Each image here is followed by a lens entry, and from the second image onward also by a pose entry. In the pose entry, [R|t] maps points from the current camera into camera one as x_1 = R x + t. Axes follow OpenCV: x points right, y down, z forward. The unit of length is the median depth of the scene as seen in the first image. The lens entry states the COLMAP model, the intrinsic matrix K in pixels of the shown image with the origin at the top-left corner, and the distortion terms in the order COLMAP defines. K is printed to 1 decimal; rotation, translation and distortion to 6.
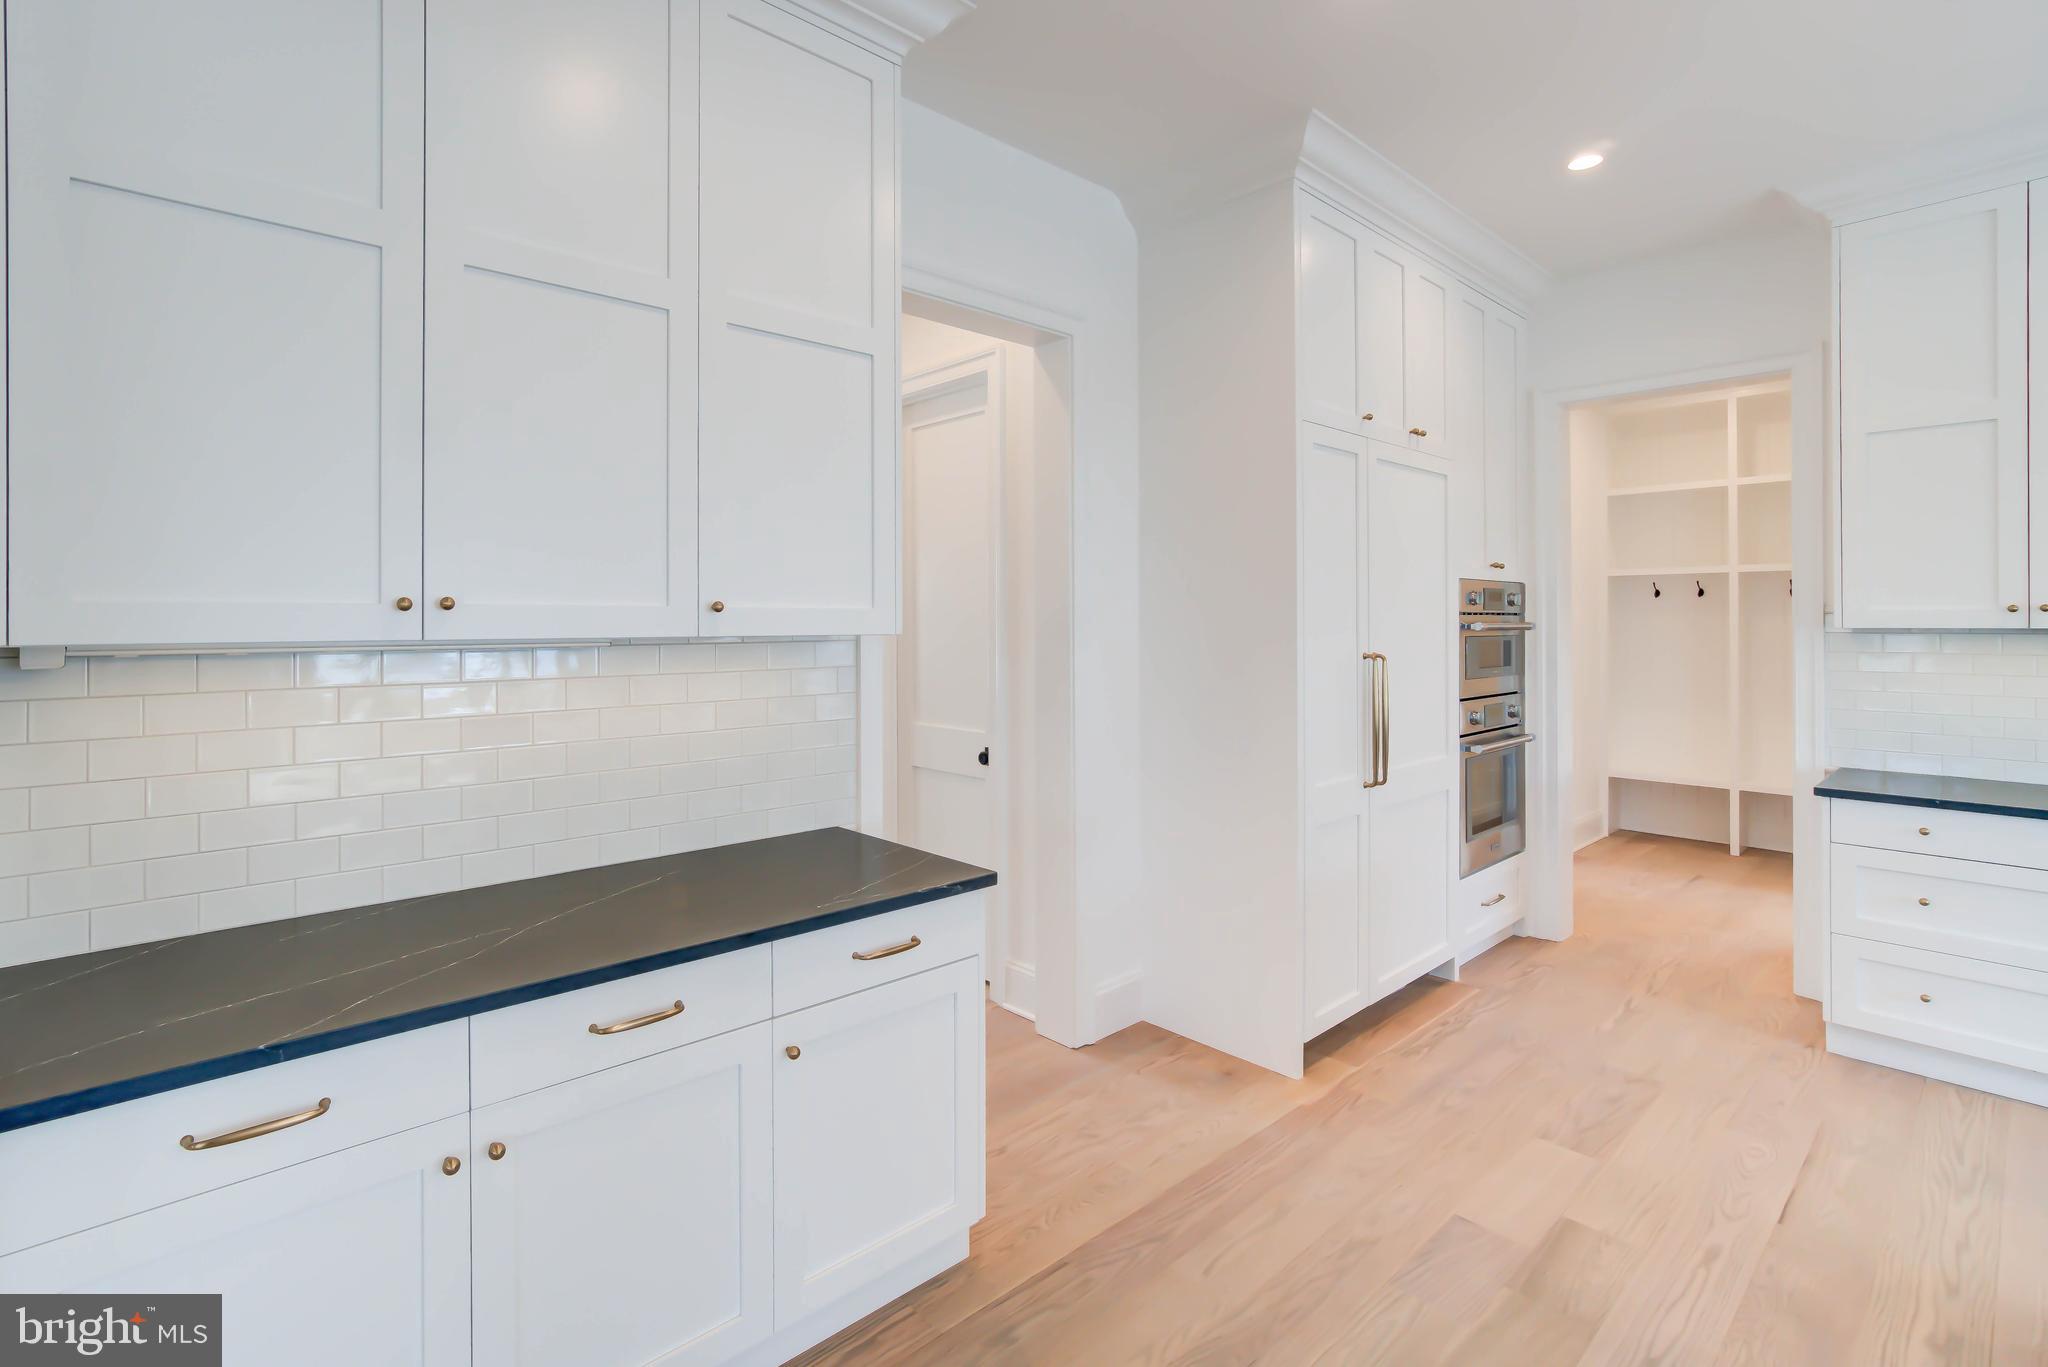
lens RADIAL K [[886.2, 0, 1010.6], [0, 886.2, 629.0], [0, 0, 1]] dist [-0.001402, -0.000058]
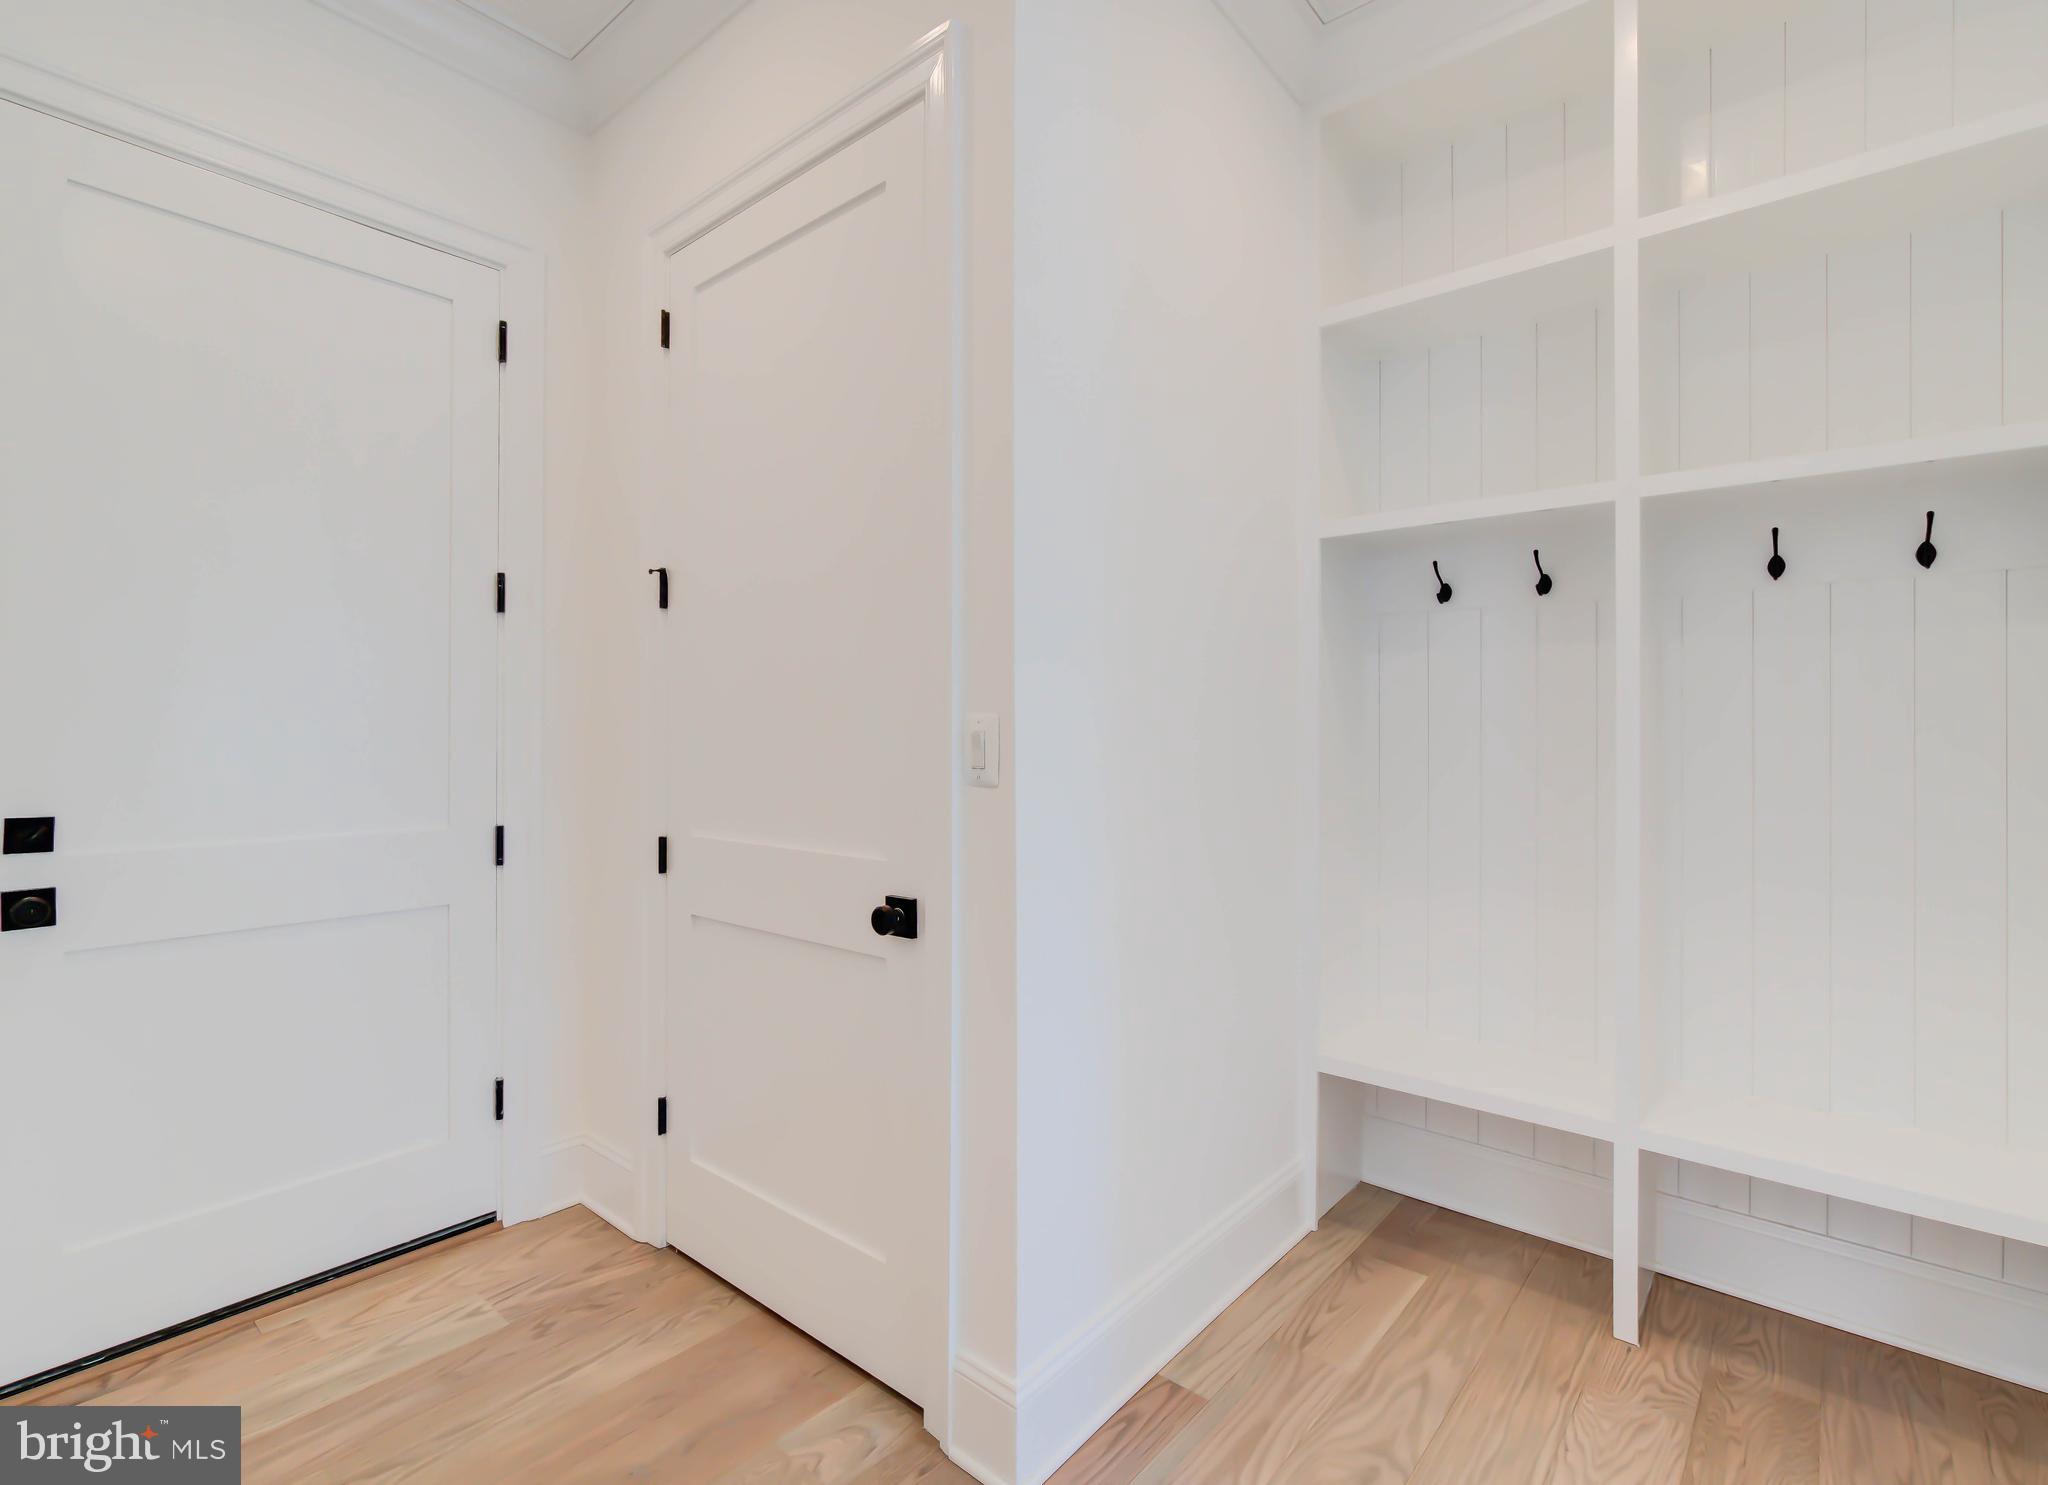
lens RADIAL K [[960.6, 0, 1024.0], [0, 960.6, 742.5], [0, 0, 1]] dist [-0.002209, -0.000163]
pose [[0.993111, 0.002374, 0.117153, 0.535139], [-0.002997, 0.999982, 0.005136, 0.026851], [-0.117139, -0.005452, 0.993101, 0.650504]]
